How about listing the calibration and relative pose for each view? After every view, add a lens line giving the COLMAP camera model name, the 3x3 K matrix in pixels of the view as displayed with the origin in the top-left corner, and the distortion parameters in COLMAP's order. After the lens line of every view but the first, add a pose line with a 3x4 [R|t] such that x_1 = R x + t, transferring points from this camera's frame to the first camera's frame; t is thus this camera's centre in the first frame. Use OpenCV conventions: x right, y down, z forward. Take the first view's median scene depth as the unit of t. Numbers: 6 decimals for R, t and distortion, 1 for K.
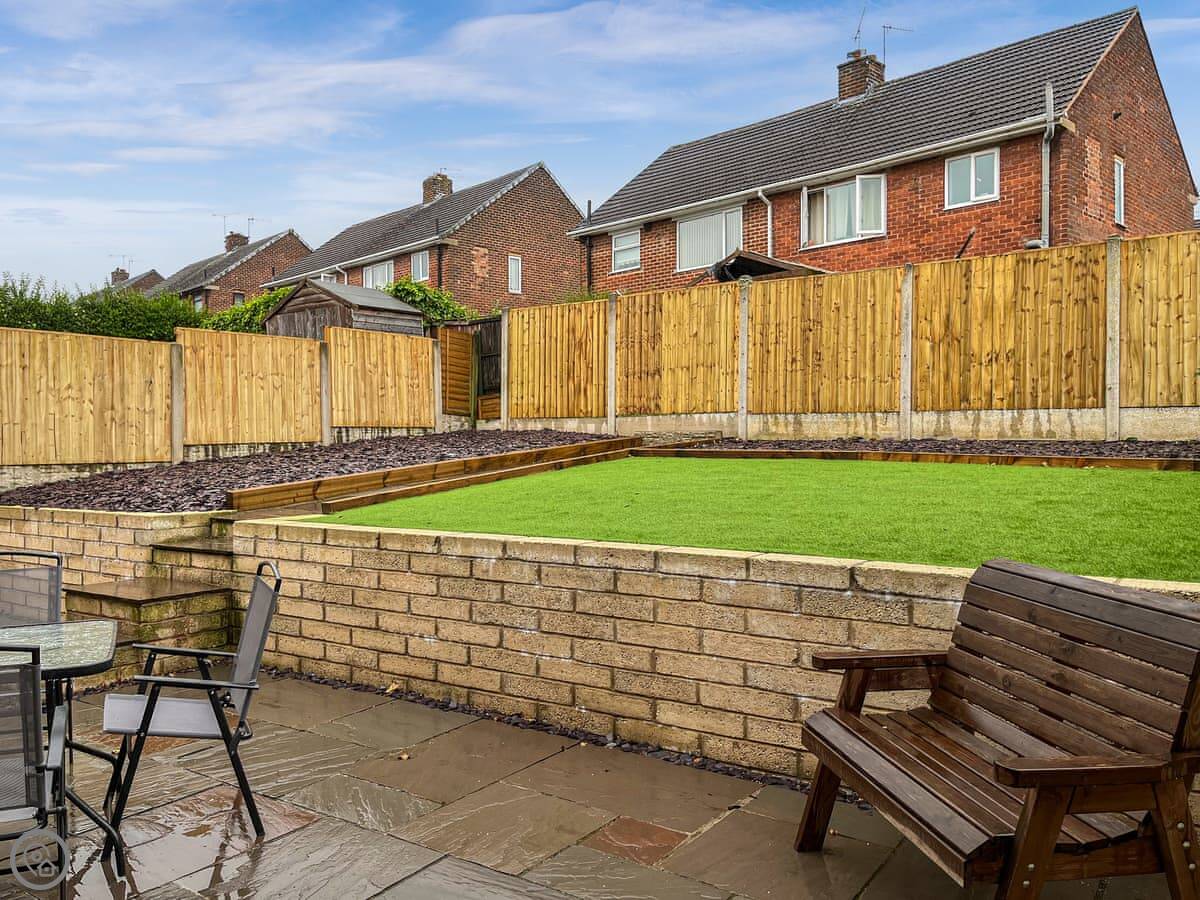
lens RADIAL K [[929.5, 0, 595.7], [0, 929.5, 449.8], [0, 0, 1]] dist [0.040918, -0.013332]
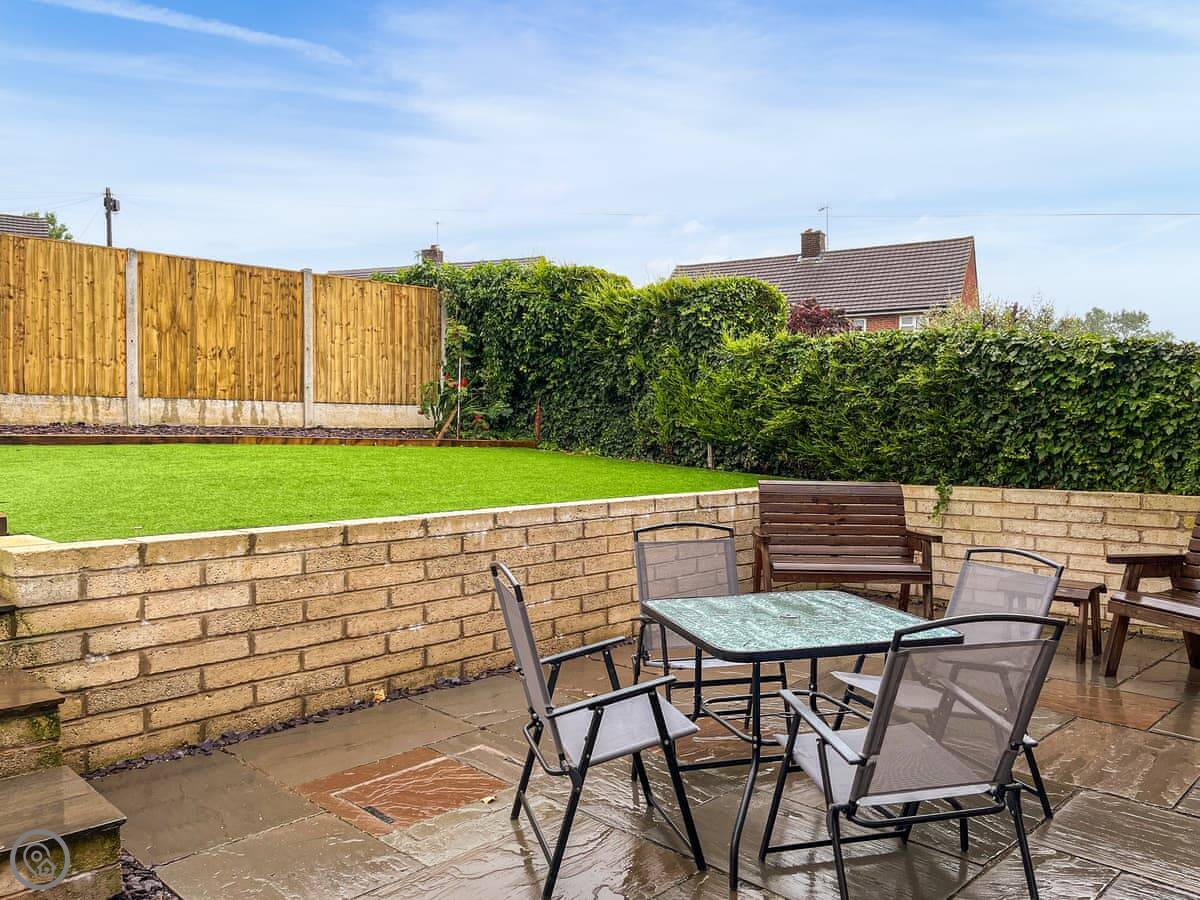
lens RADIAL K [[929.5, 0, 597.1], [0, 929.5, 453.0], [0, 0, 1]] dist [0.040918, -0.013332]
pose [[0.169775, -0.020285, 0.985274, -0.613330], [0.008840, 0.999779, 0.019060, 0.004015], [-0.985443, 0.005474, 0.169917, 0.367579]]
